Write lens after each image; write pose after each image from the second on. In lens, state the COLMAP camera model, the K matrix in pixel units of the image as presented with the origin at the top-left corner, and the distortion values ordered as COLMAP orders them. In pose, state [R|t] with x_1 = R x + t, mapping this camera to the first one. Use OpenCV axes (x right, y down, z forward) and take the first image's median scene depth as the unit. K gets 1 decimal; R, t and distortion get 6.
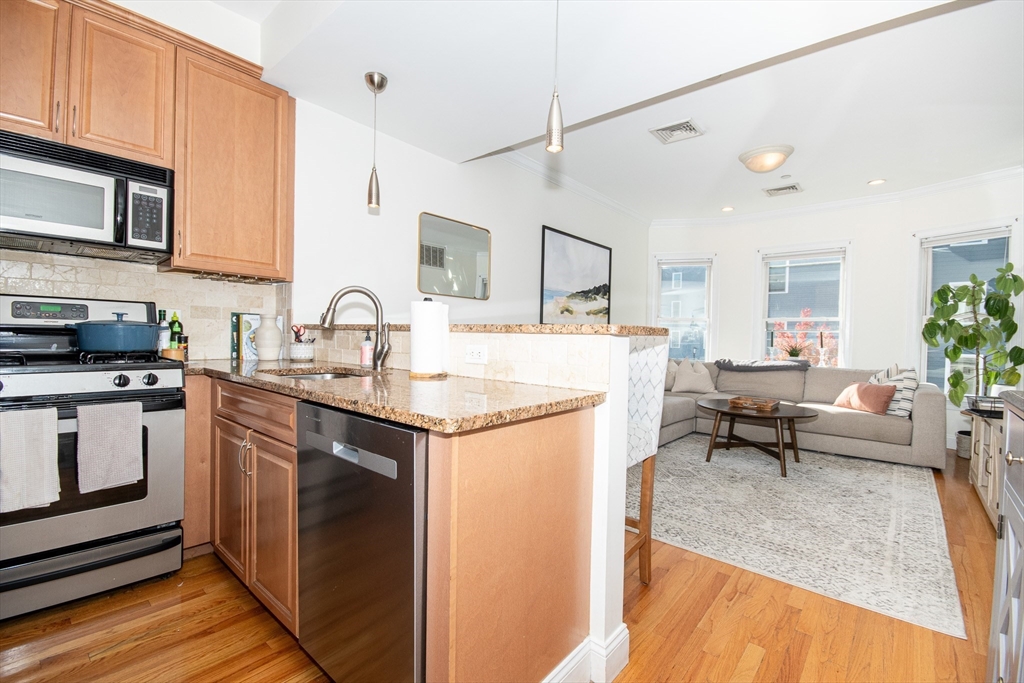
lens RADIAL K [[453.4, 0, 511.5], [0, 453.4, 344.4], [0, 0, 1]] dist [0.013411, -0.015101]
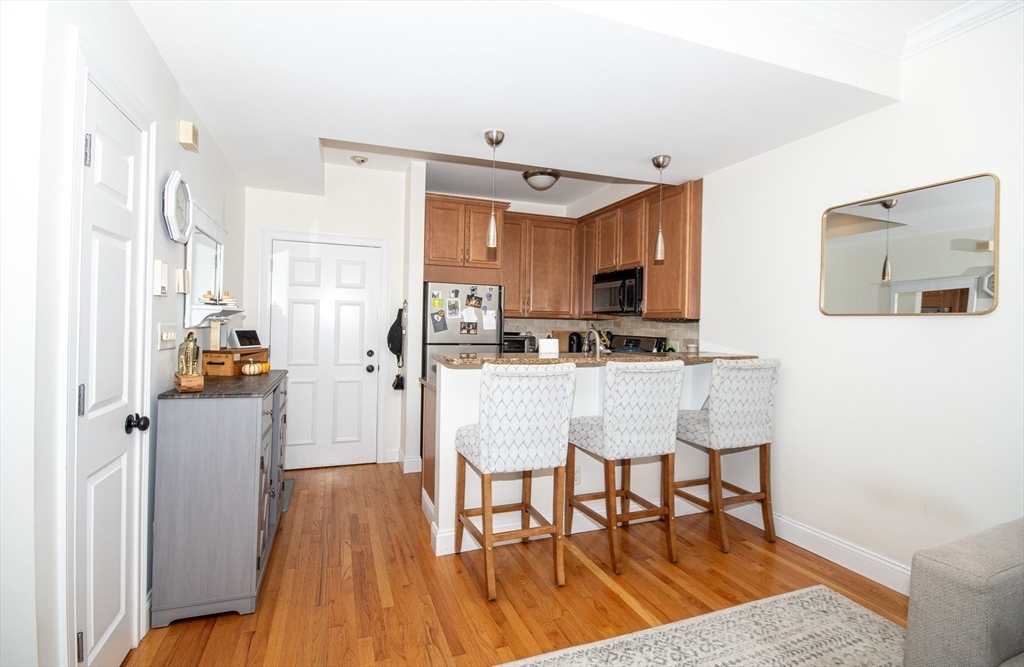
lens RADIAL K [[453.6, 0, 488.5], [0, 453.6, 326.8], [0, 0, 1]] dist [-0.000840, 0.000014]
pose [[-0.505735, -0.025052, -0.862325, 0.577214], [-0.046546, 0.998915, -0.001722, -0.053615], [0.861432, 0.039266, -0.506353, 0.705061]]
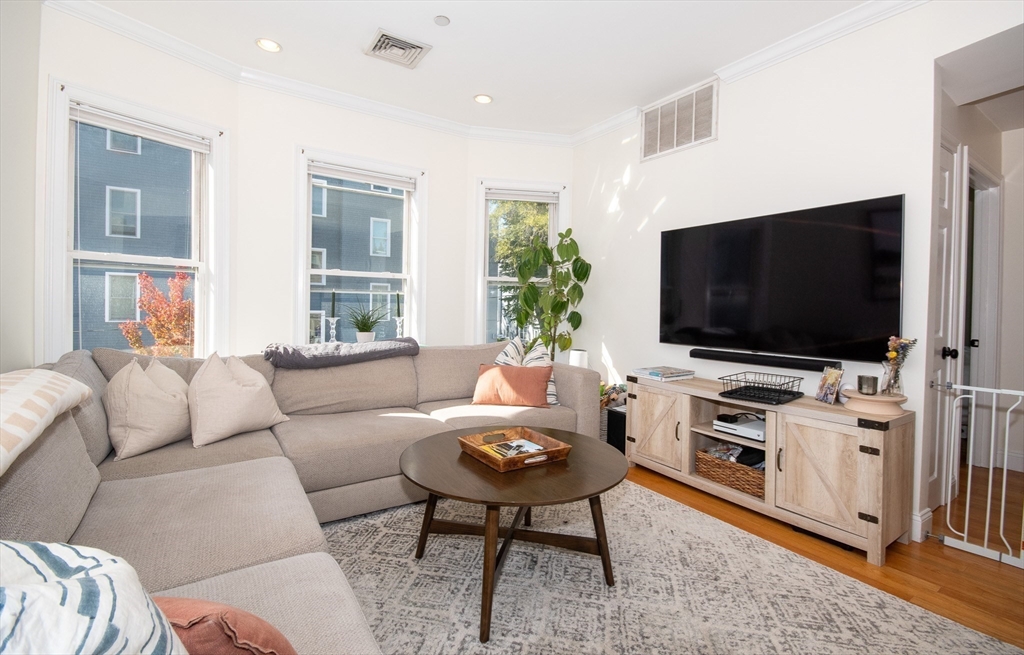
lens RADIAL K [[456.5, 0, 515.2], [0, 456.5, 313.2], [0, 0, 1]] dist [-0.003067, -0.000313]
pose [[0.268303, -0.032465, 0.962787, 0.074234], [0.005950, 0.999469, 0.032043, -0.023185], [-0.963316, -0.002869, 0.268353, 0.790988]]
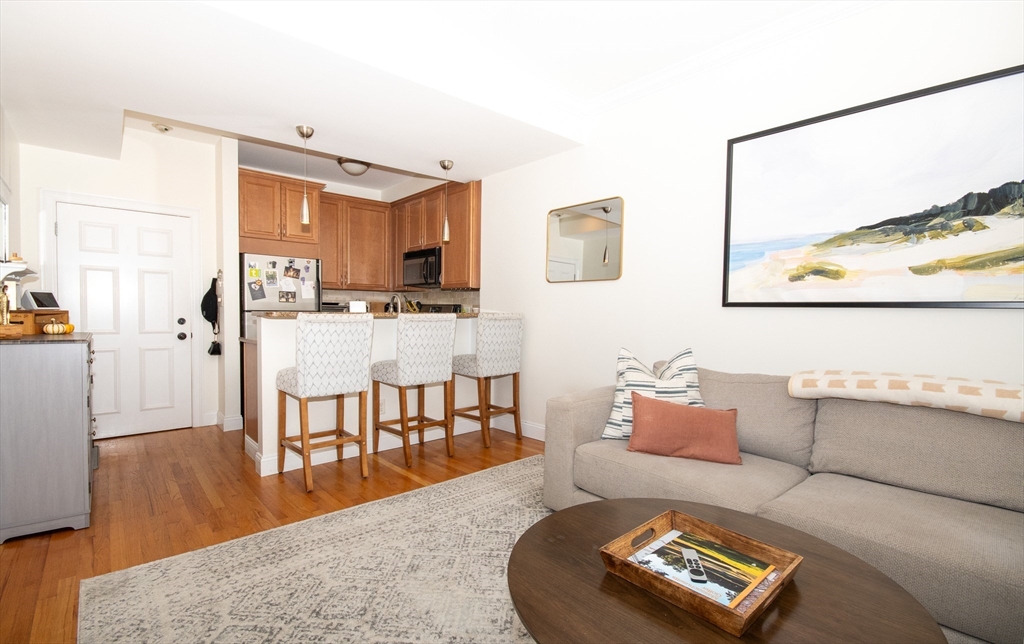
lens RADIAL K [[462.7, 0, 500.5], [0, 462.7, 326.5], [0, 0, 1]] dist [0.002322, -0.000419]
pose [[-0.148587, 0.011792, -0.988829, 0.756807], [-0.031735, 0.999357, 0.016686, -0.015908], [0.988390, 0.033860, -0.148117, 0.831099]]
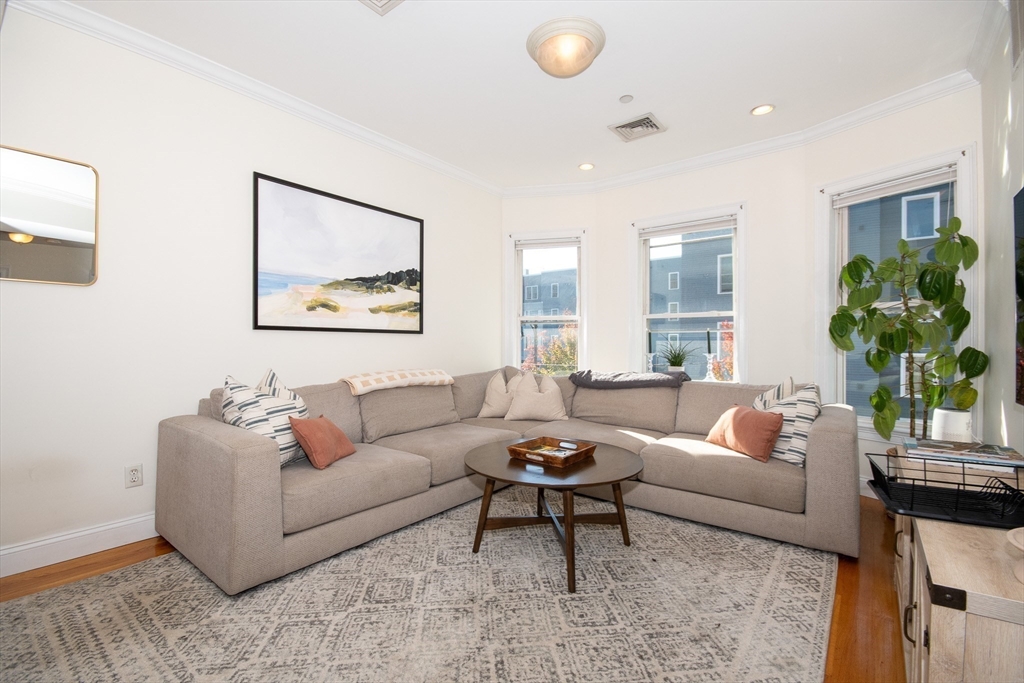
lens RADIAL K [[453.4, 0, 511.5], [0, 453.4, 344.4], [0, 0, 1]] dist [0.013411, -0.015101]
pose [[0.998832, -0.019391, 0.044259, 0.414818], [0.019949, 0.999727, -0.012203, -0.005125], [-0.044010, 0.013071, 0.998946, 0.361528]]
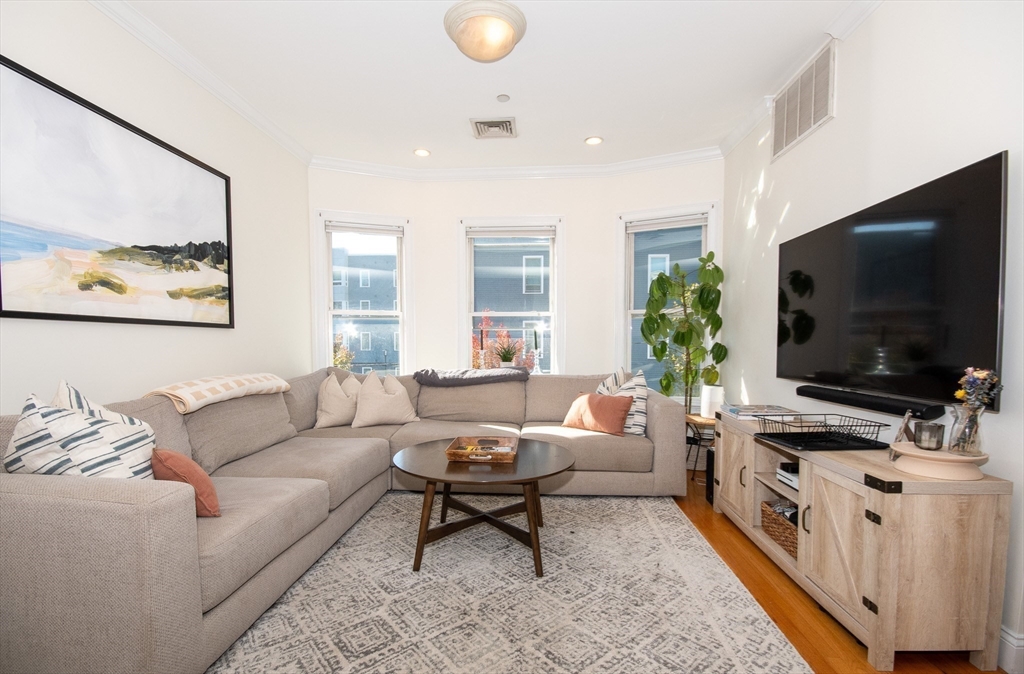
lens RADIAL K [[469.8, 0, 510.8], [0, 469.8, 363.8], [0, 0, 1]] dist [0.000817, 0.000472]
pose [[0.799053, -0.050362, 0.599148, 0.181361], [0.027976, 0.998521, 0.046621, -0.008425], [-0.600609, -0.020490, 0.799280, 0.445503]]
